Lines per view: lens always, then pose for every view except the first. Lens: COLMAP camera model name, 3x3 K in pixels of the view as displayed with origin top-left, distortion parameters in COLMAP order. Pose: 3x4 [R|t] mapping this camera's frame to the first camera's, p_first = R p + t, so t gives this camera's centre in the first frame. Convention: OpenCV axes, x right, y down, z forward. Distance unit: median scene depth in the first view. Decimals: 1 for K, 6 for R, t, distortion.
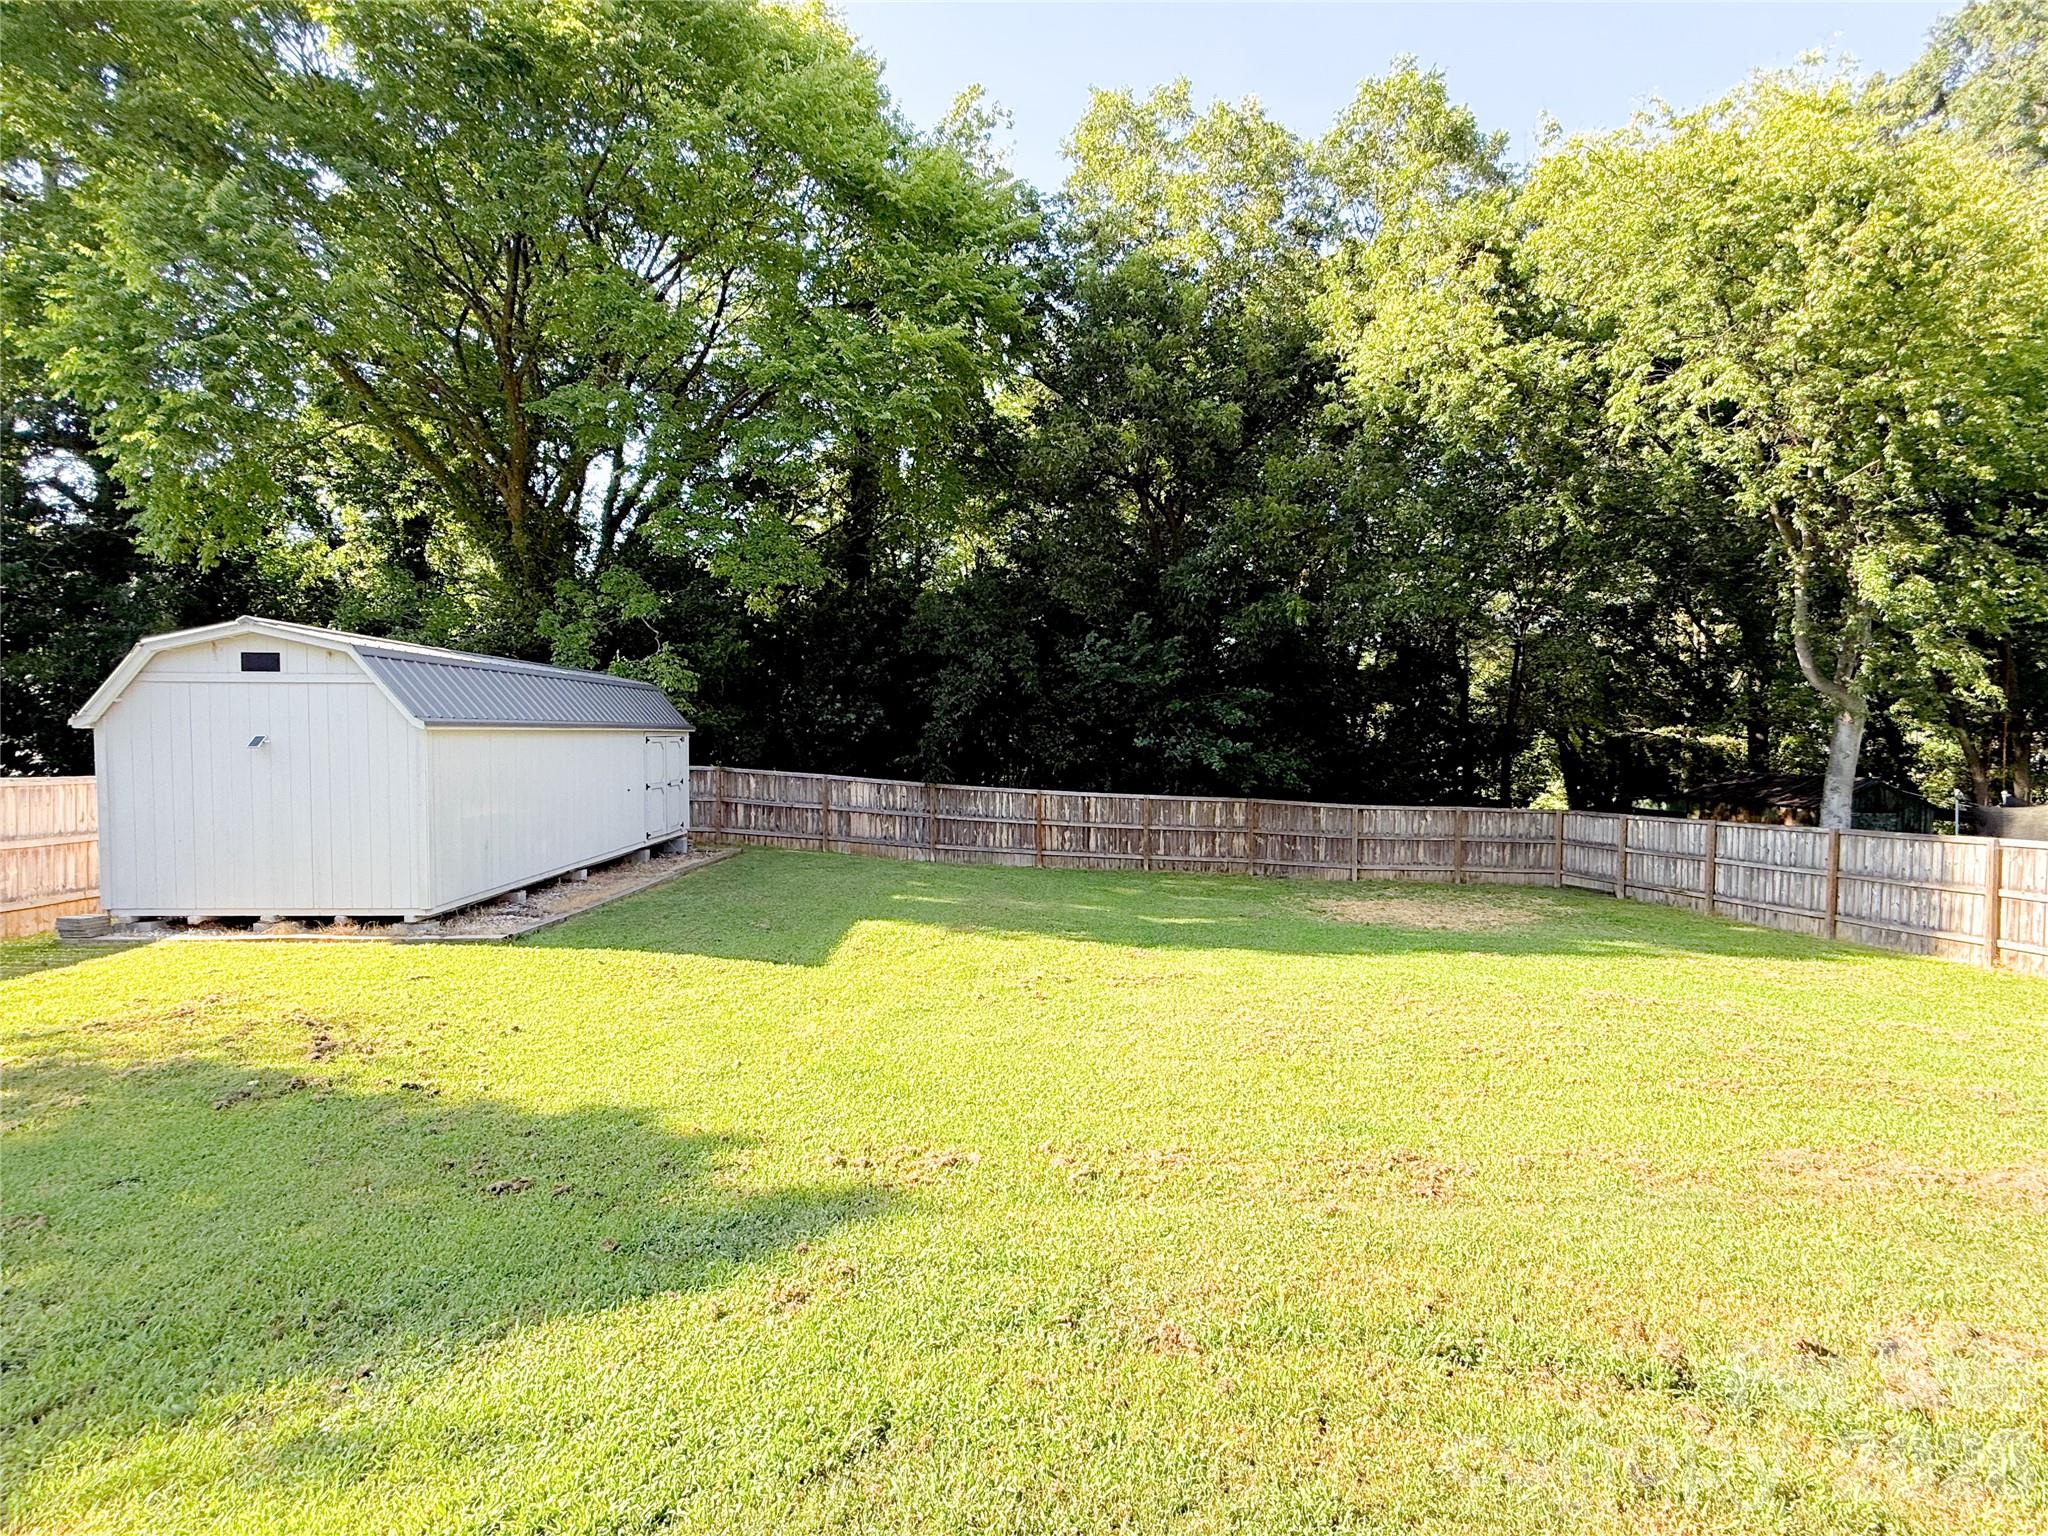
lens RADIAL K [[944.5, 0, 1024.0], [0, 944.5, 768.0], [0, 0, 1]] dist [0.002491, 0.000171]
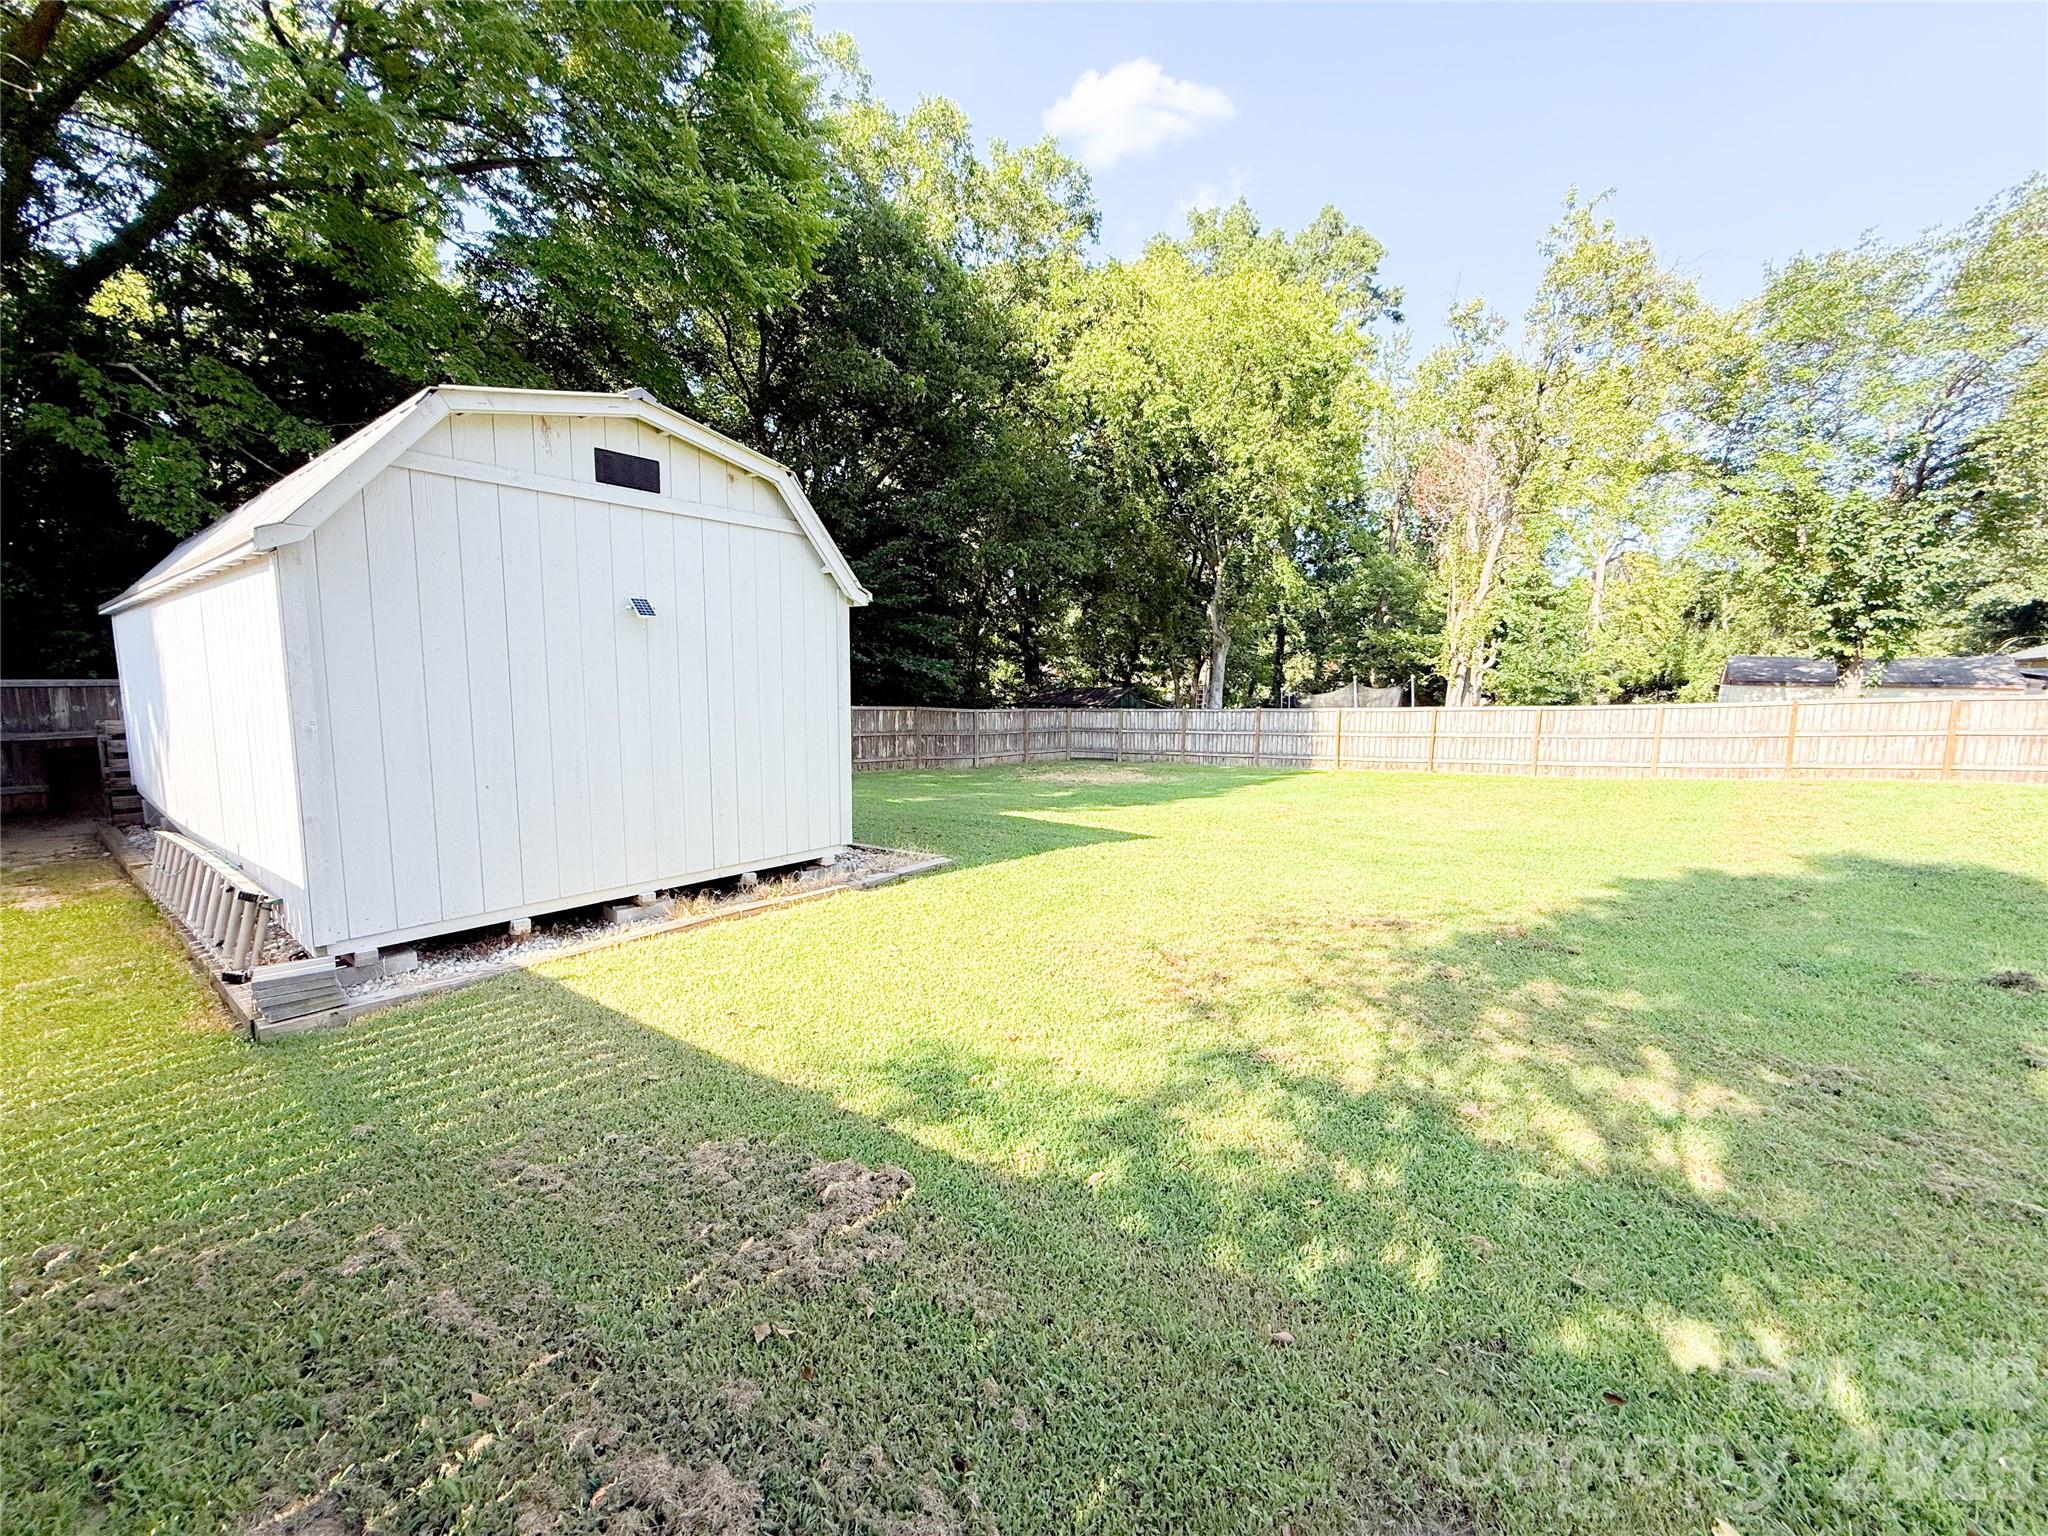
lens RADIAL K [[814.9, 0, 1021.5], [0, 814.9, 768.6], [0, 0, 1]] dist [0.001663, -0.000403]
pose [[0.642645, -0.083693, 0.761579, -0.773442], [0.015215, 0.995214, 0.096530, 0.019945], [-0.766013, -0.050447, 0.640843, 0.350922]]
